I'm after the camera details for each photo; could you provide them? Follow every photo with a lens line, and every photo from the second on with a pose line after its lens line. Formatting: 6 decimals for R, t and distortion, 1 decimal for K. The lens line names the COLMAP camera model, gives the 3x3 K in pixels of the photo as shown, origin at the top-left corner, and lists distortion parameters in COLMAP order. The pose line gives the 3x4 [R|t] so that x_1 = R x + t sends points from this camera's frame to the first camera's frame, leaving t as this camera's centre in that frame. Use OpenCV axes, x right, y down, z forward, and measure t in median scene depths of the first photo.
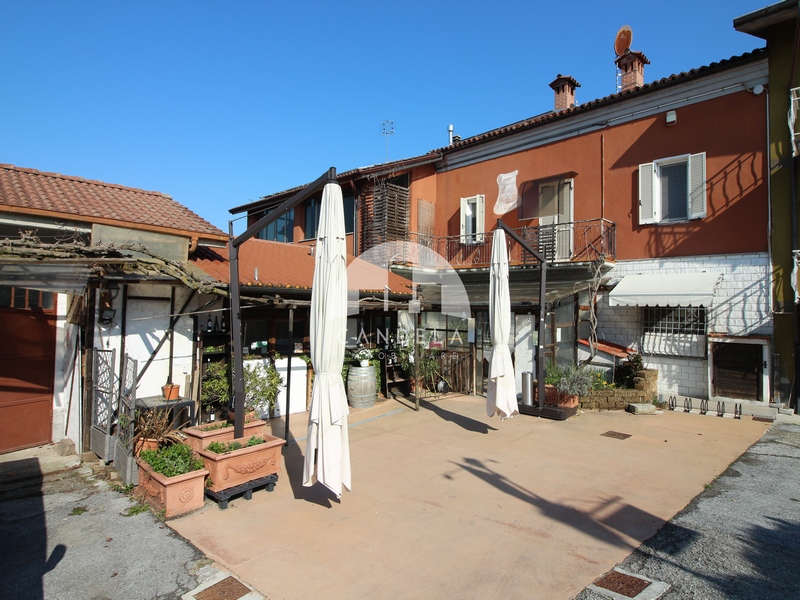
lens RADIAL K [[417.6, 0, 399.1], [0, 417.6, 296.0], [0, 0, 1]] dist [-0.004480, -0.002032]
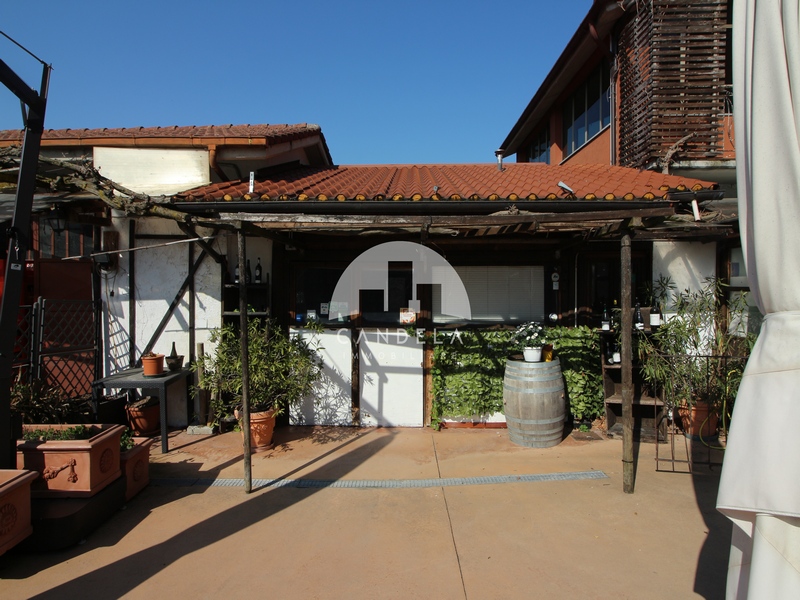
lens RADIAL K [[417.6, 0, 399.1], [0, 417.6, 296.0], [0, 0, 1]] dist [-0.004480, -0.002032]
pose [[0.656622, -0.001127, -0.754219, 0.177525], [0.036027, 0.998904, 0.029872, 0.073332], [0.753359, -0.046787, 0.655943, 0.565850]]
